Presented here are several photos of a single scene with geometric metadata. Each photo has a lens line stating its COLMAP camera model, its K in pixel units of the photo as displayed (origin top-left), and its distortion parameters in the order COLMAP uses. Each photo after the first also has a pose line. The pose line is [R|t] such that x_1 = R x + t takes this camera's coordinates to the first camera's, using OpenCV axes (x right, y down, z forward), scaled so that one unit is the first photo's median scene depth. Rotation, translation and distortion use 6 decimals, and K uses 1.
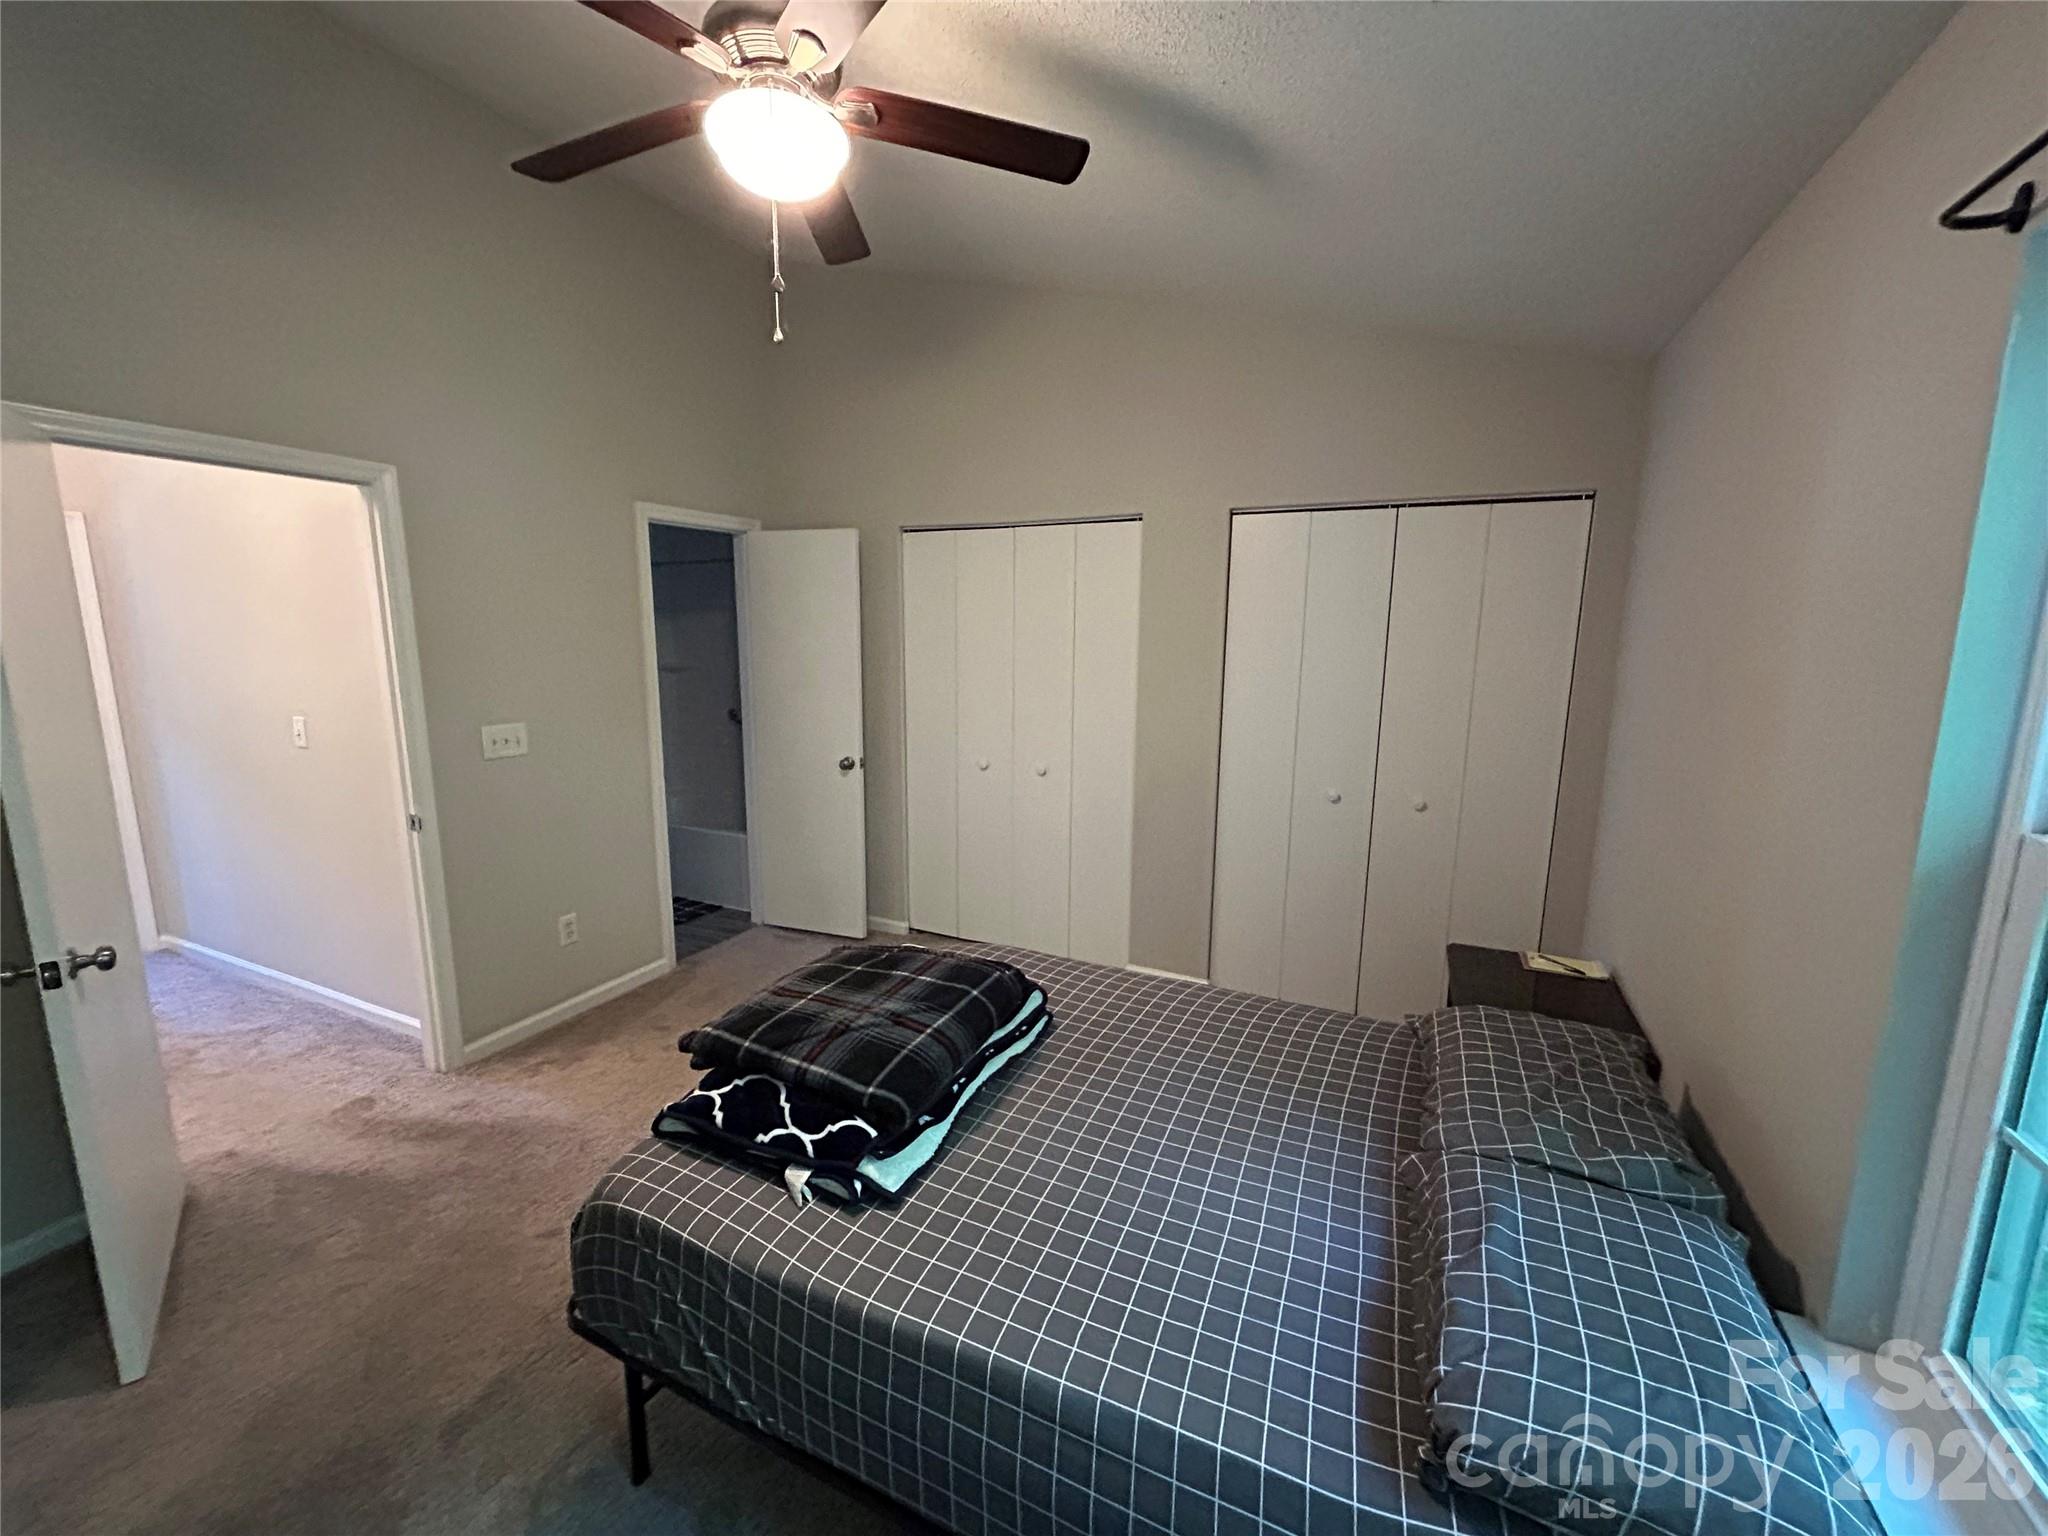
lens RADIAL K [[827.3, 0, 1014.5], [0, 827.3, 776.1], [0, 0, 1]] dist [-0.001165, 0.000585]
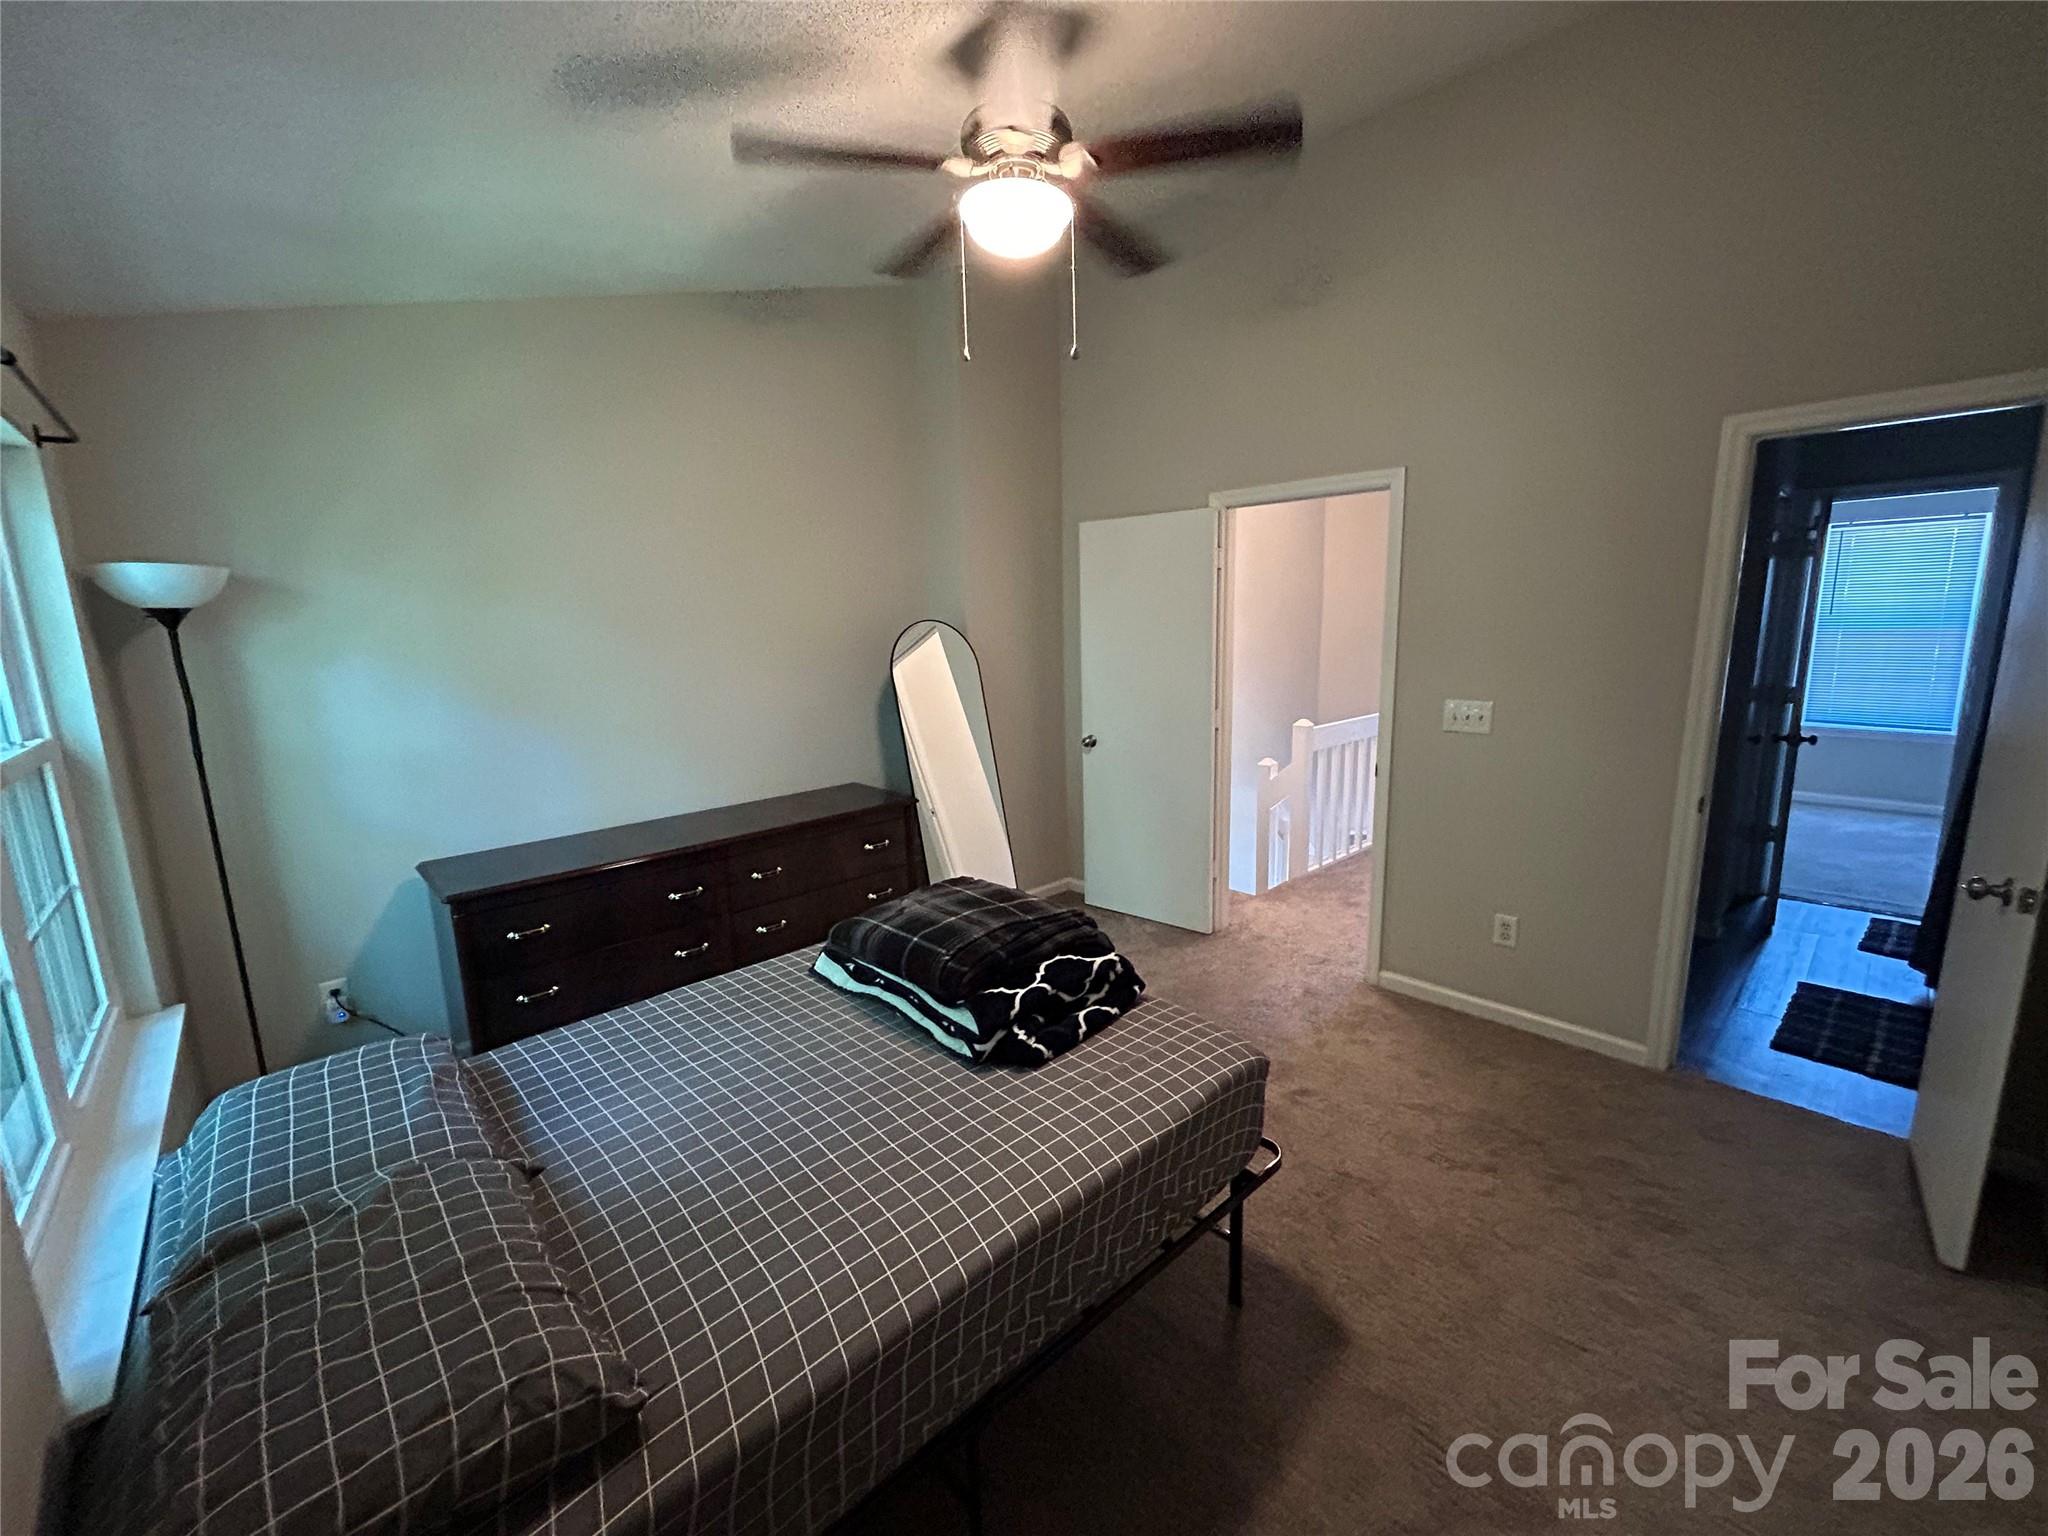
lens RADIAL K [[827.3, 0, 1014.7], [0, 827.3, 757.6], [0, 0, 1]] dist [-0.001165, 0.000585]
pose [[-0.376205, 0.164165, -0.911877, 0.781459], [-0.138043, 0.963263, 0.230367, -0.225570], [0.916196, 0.212543, -0.339722, 1.276049]]
